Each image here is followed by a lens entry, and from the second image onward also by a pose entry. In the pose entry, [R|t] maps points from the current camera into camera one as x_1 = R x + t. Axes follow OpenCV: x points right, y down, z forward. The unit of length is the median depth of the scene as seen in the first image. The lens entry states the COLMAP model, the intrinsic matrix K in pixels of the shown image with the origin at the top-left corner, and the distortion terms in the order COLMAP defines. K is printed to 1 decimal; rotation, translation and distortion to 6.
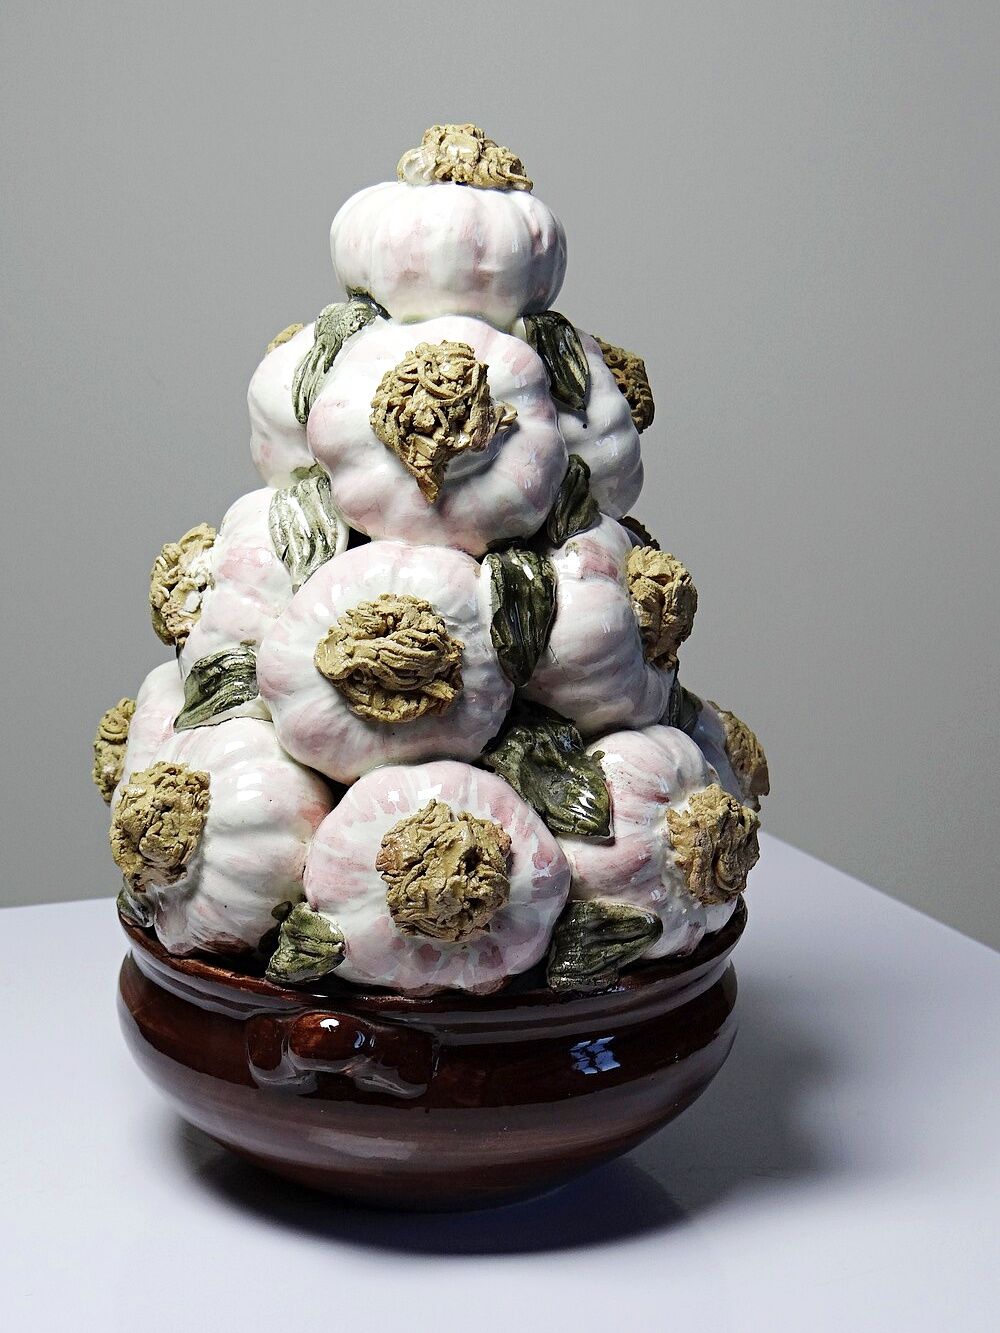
lens RADIAL K [[2348.0, 0, 500.6], [0, 2348.0, 675.8], [0, 0, 1]] dist [-0.052539, 0.000000]
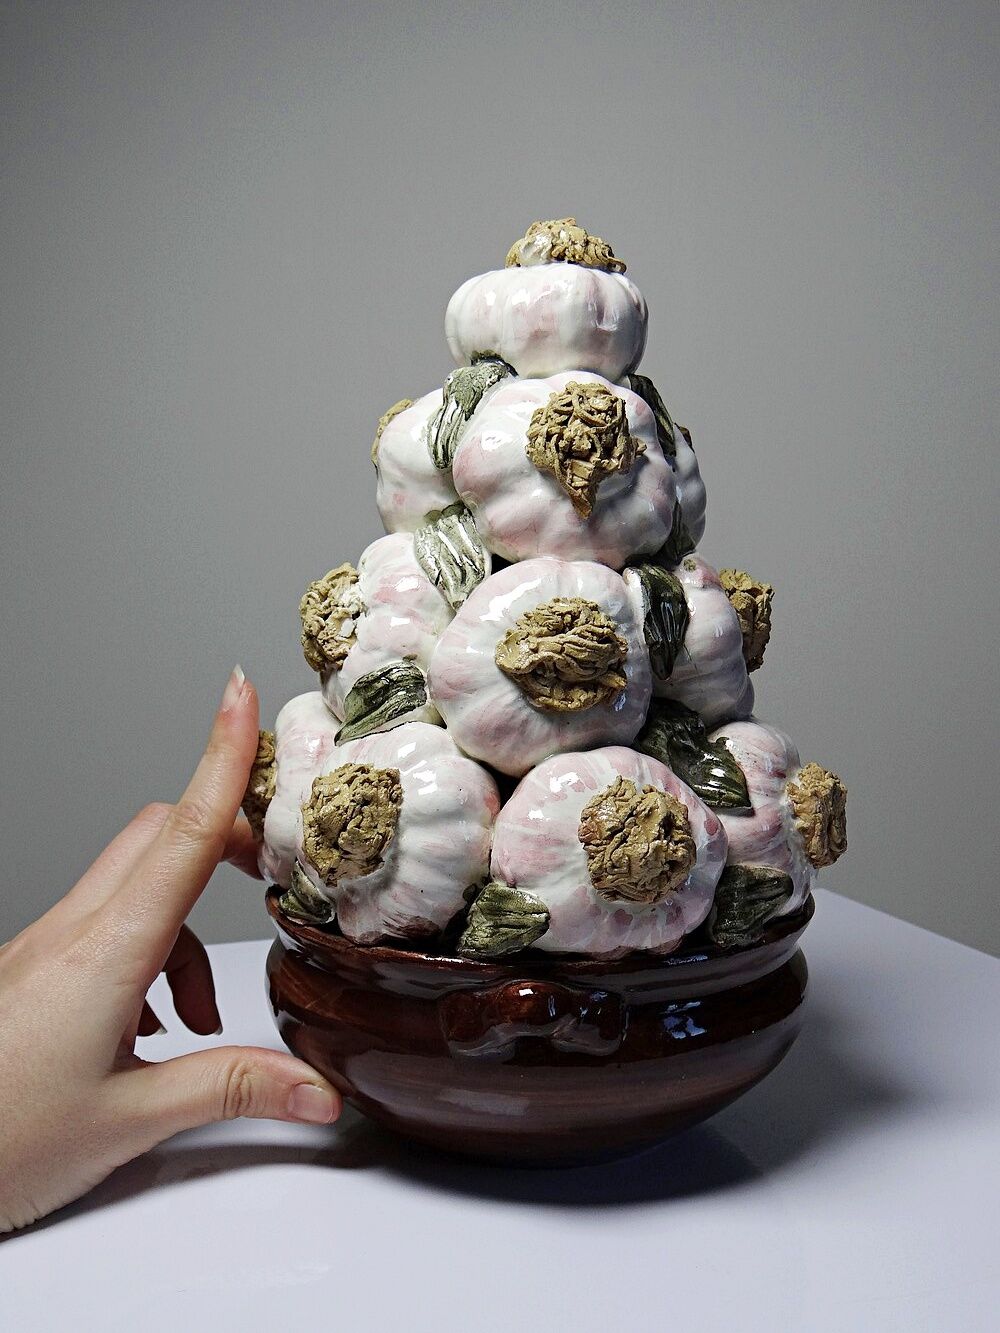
lens RADIAL K [[1504.2, 0, 514.0], [0, 1504.2, 663.1], [0, 0, 1]] dist [-0.043531, 0.000000]
pose [[0.979132, -0.036176, 0.199977, -0.208641], [0.057716, 0.993010, -0.102954, 0.067129], [-0.194855, 0.112347, 0.974377, 0.302077]]
